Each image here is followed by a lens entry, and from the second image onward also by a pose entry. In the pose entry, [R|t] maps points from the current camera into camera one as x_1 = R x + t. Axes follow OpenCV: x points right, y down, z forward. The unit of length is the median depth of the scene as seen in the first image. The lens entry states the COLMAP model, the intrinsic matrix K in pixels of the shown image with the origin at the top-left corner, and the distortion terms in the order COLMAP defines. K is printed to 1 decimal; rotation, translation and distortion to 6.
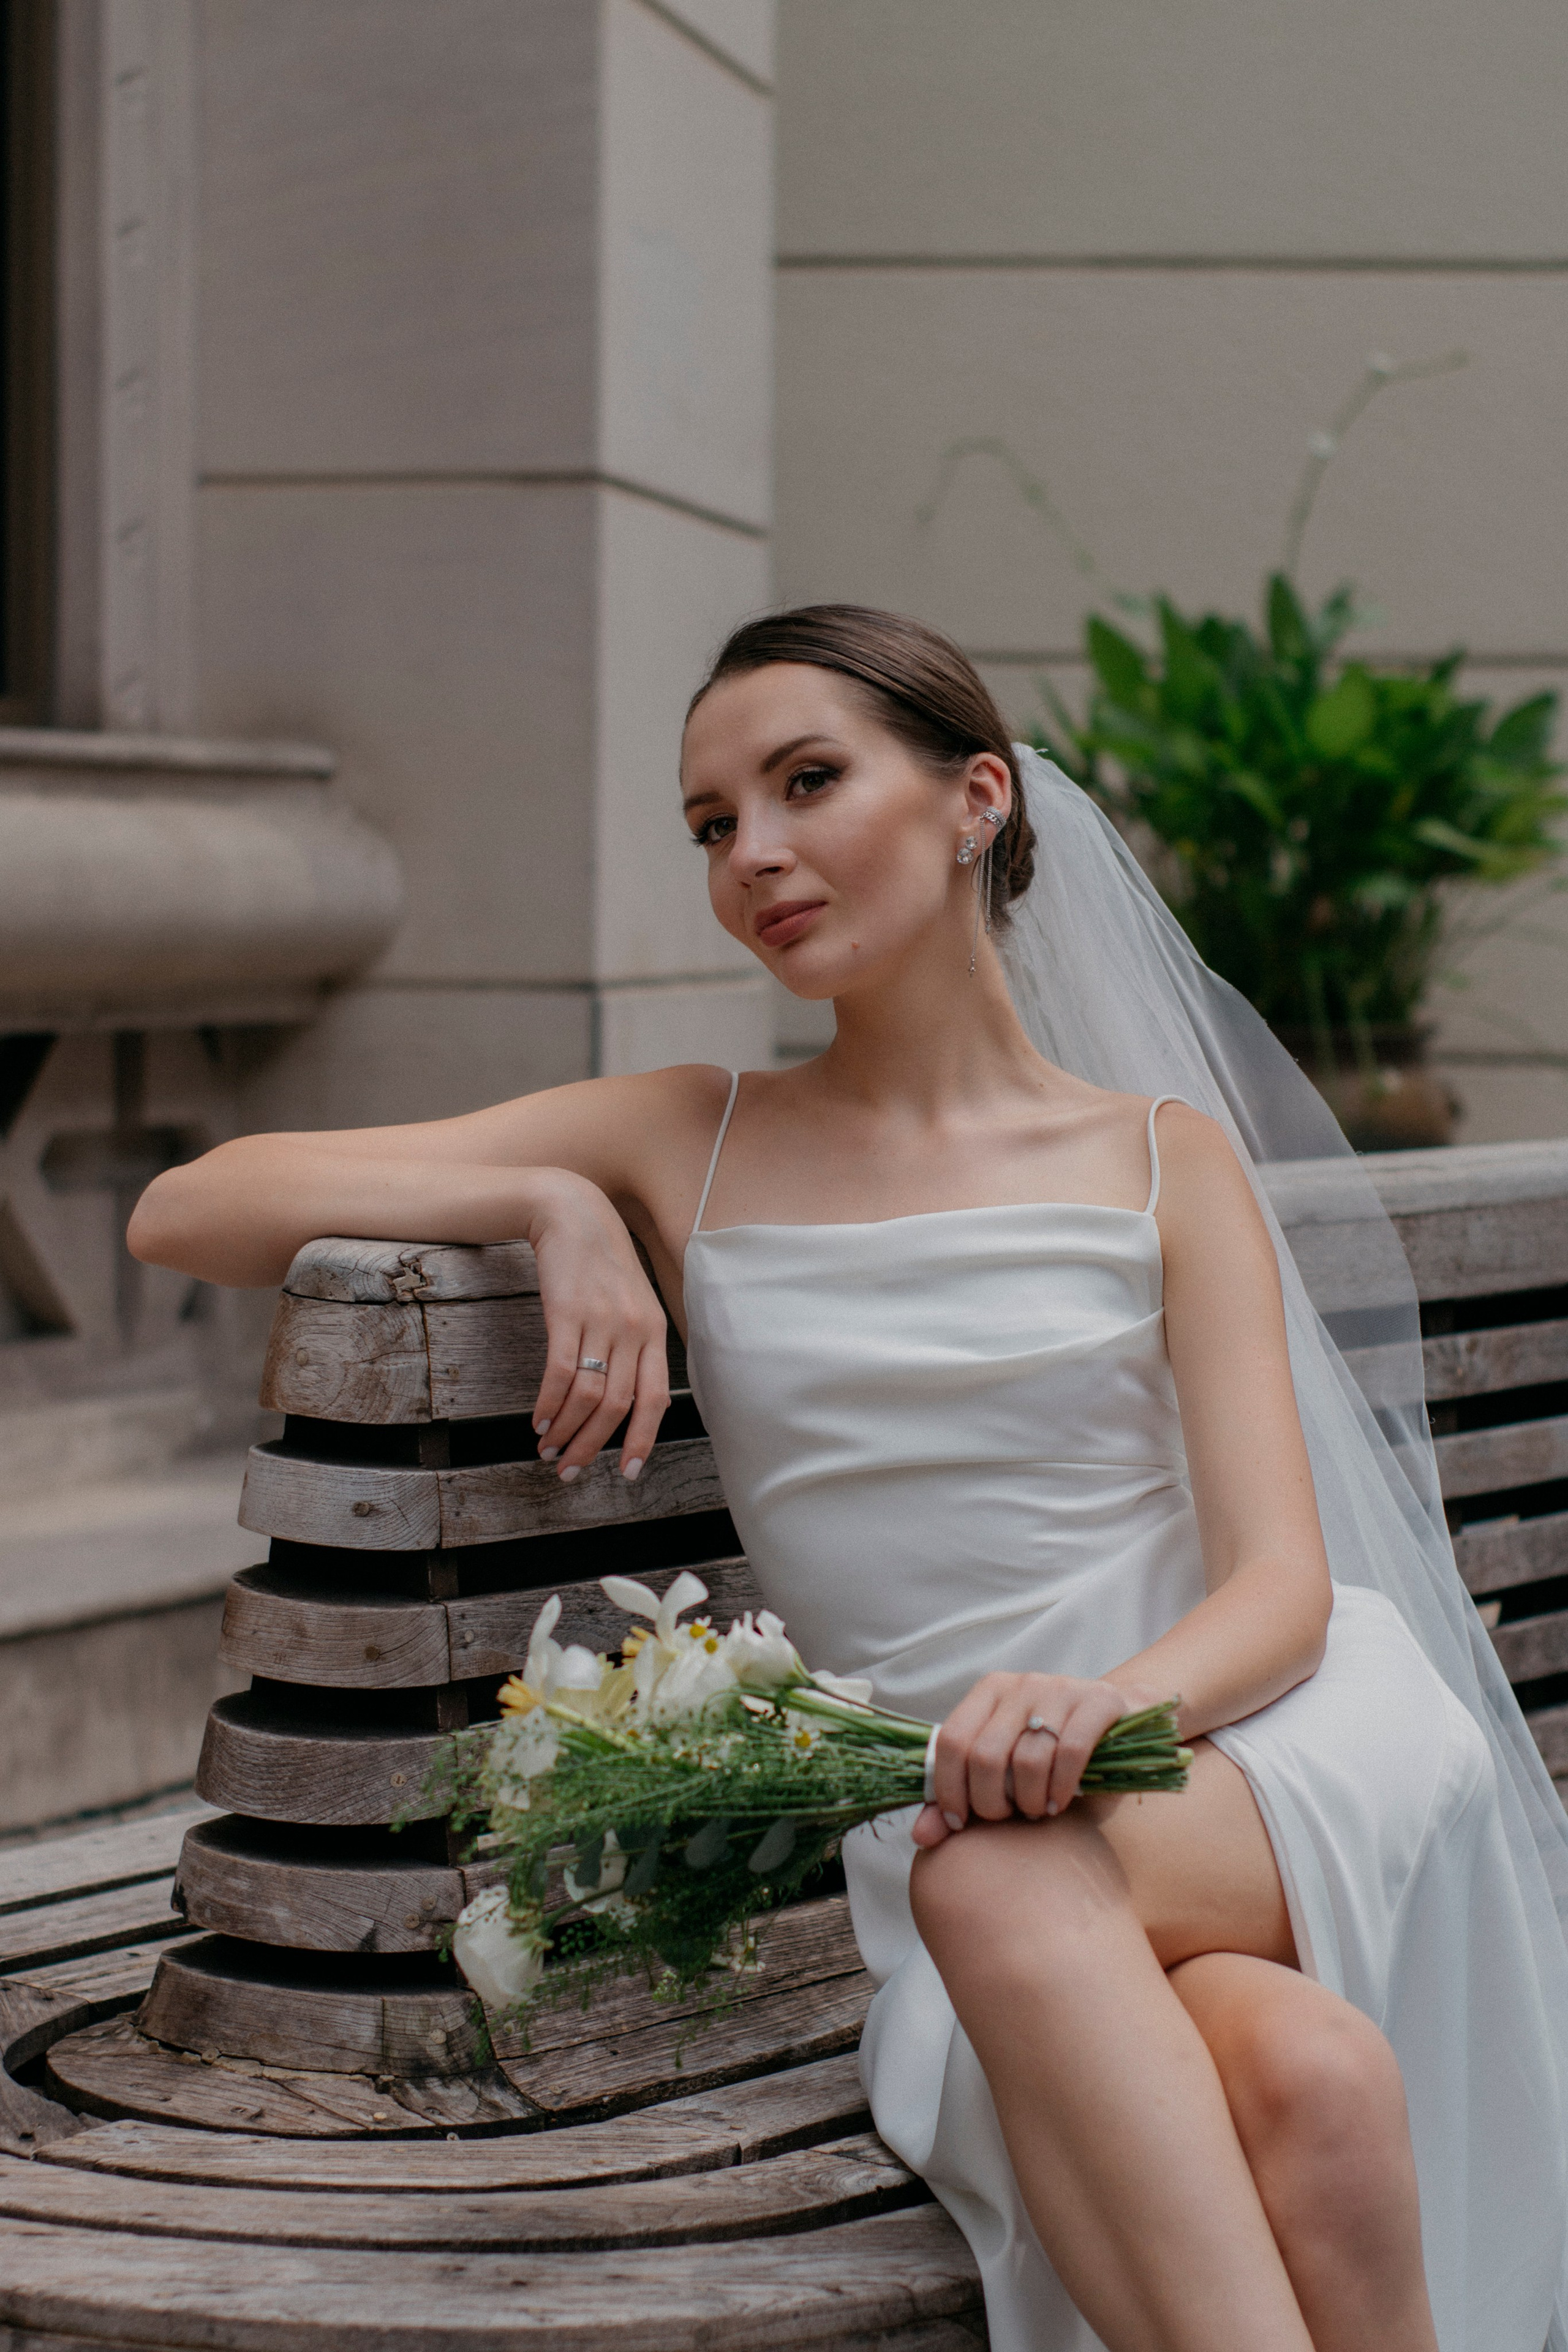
lens RADIAL K [[4915.1, 0, 784.0], [0, 4915.1, 1176.0], [0, 0, 1]] dist [-0.063594, 0.054896]
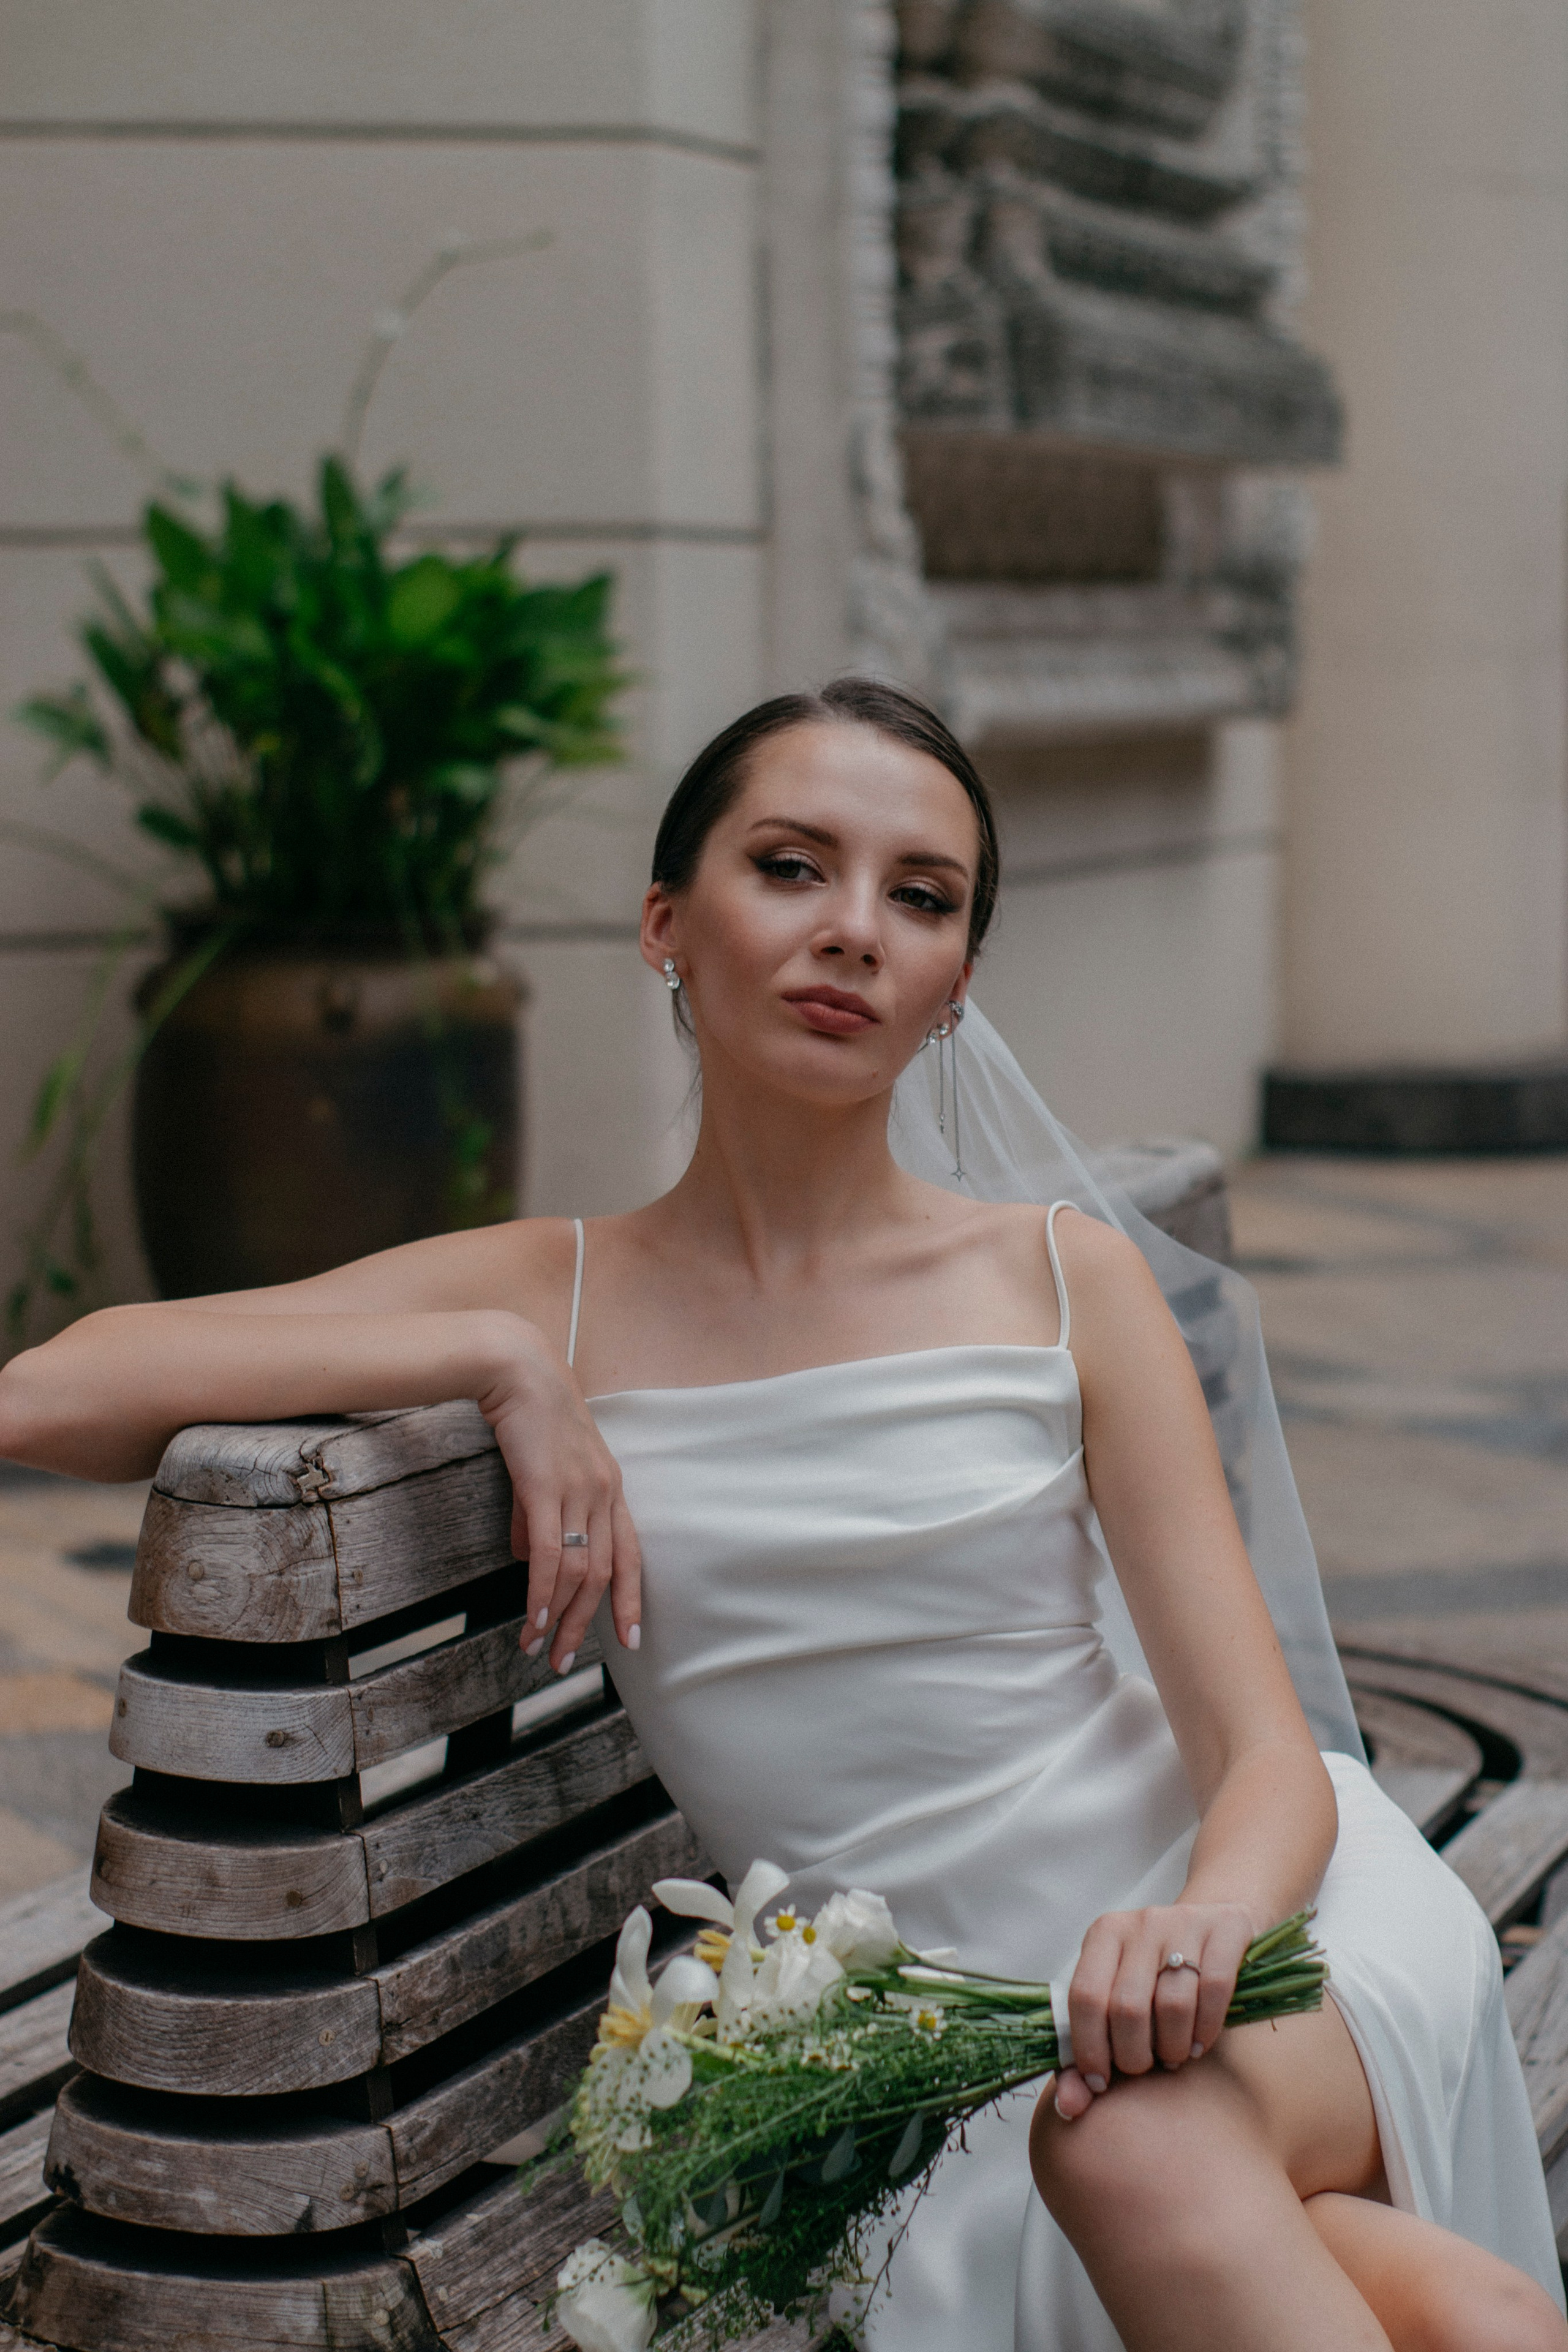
lens RADIAL K [[4915.1, 0, 784.0], [0, 4915.1, 1176.0], [0, 0, 1]] dist [-0.063594, 0.054896]
pose [[0.975830, -0.039040, 0.215018, -0.182458], [0.032342, 0.998878, 0.034582, -0.061492], [-0.216127, -0.026792, 0.975998, 0.114686]]
